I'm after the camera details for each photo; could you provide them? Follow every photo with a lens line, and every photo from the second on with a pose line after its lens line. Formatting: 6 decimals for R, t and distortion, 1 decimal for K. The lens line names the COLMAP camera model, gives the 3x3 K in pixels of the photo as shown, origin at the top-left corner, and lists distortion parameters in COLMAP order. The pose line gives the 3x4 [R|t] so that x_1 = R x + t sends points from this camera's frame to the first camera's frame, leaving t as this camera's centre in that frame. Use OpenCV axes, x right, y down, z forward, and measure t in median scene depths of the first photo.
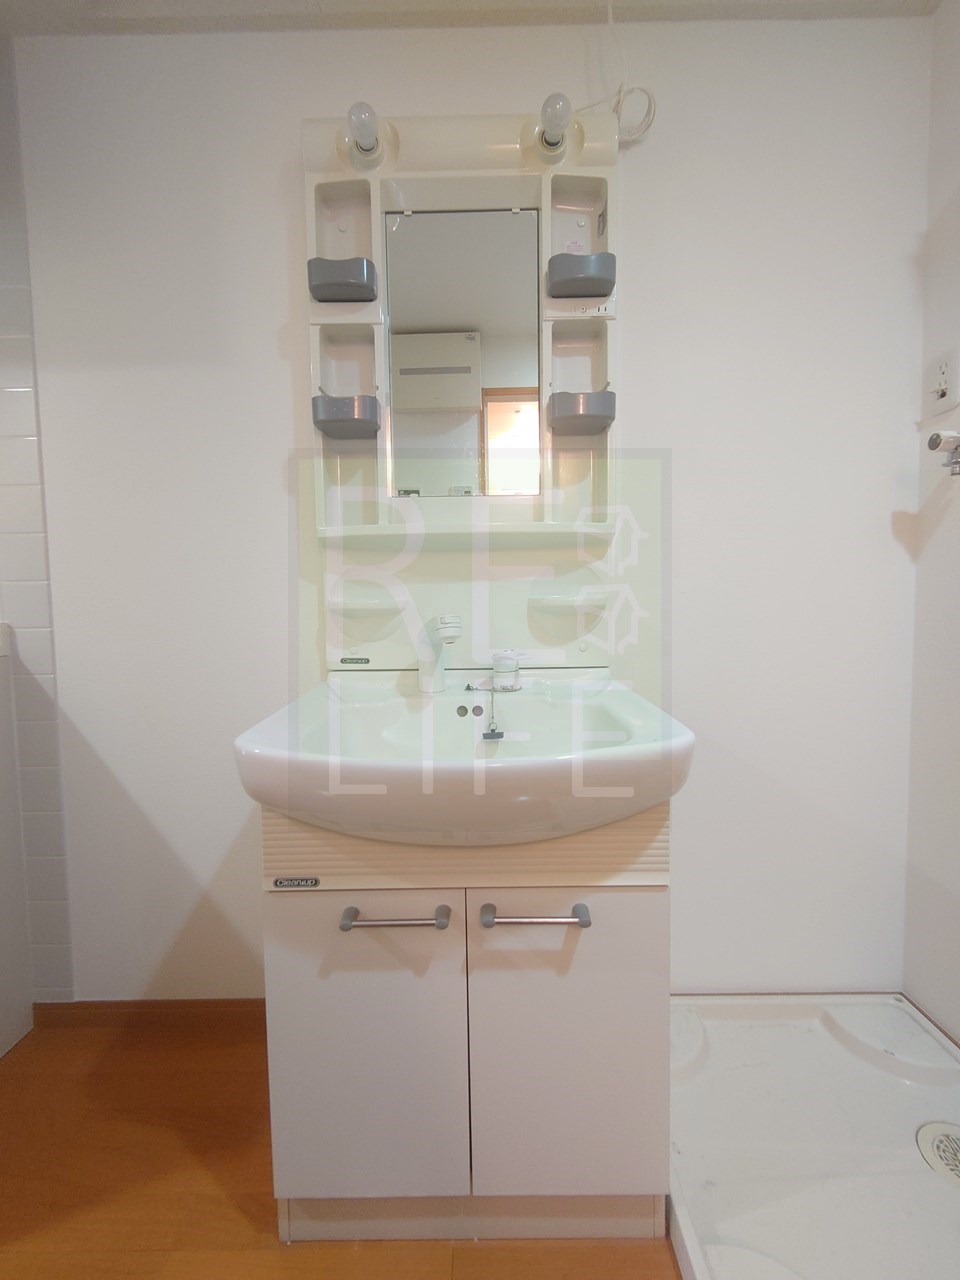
lens RADIAL K [[551.4, 0, 477.5], [0, 551.4, 641.8], [0, 0, 1]] dist [0.000627, -0.001290]
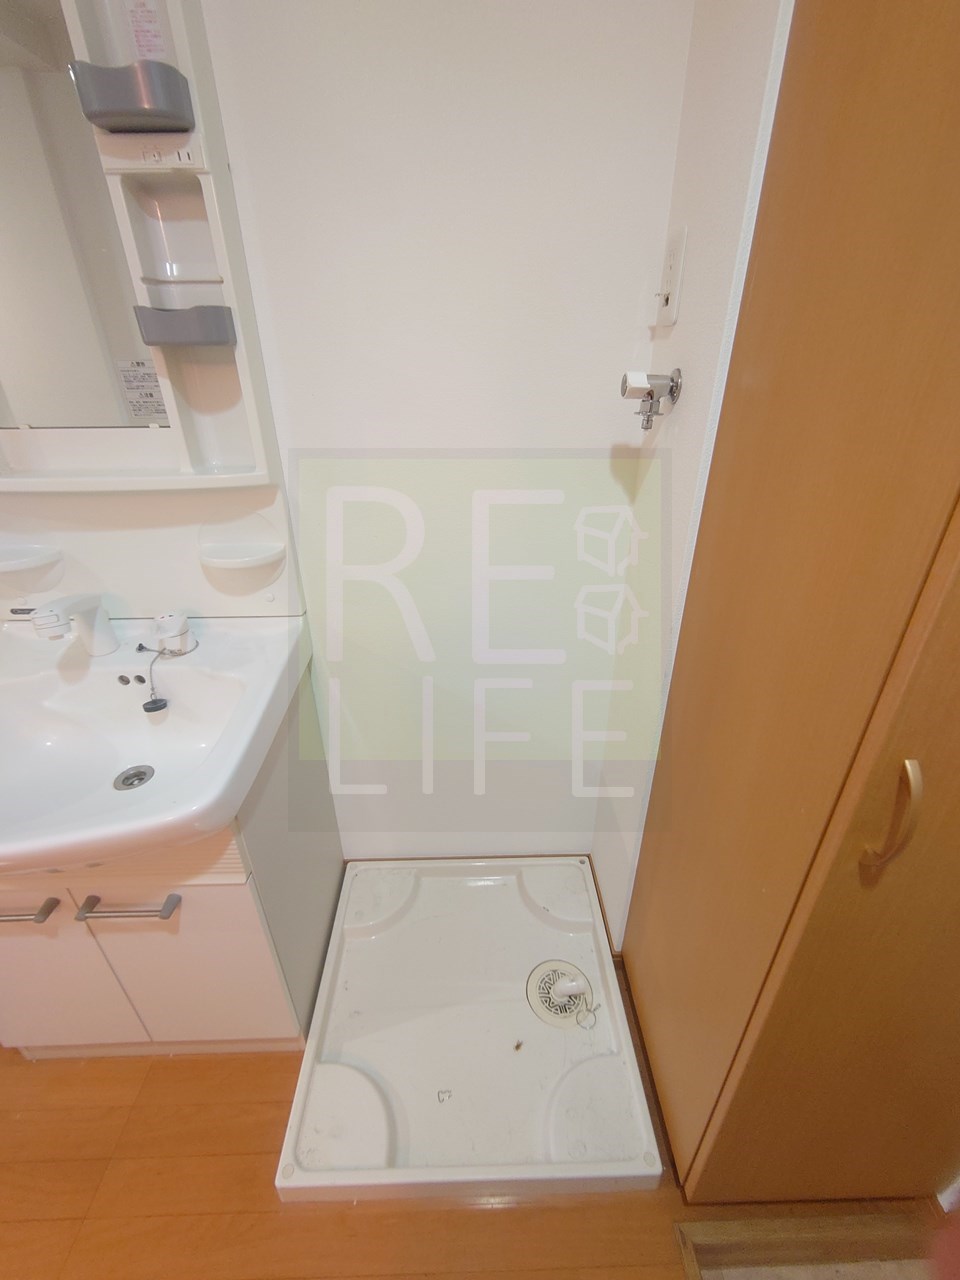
lens RADIAL K [[551.4, 0, 483.9], [0, 551.4, 640.4], [0, 0, 1]] dist [0.000627, -0.001290]
pose [[0.999463, -0.009376, 0.031386, 0.569601], [-0.004784, 0.906106, 0.423024, -0.349141], [-0.032405, -0.422947, 0.905575, 0.114631]]
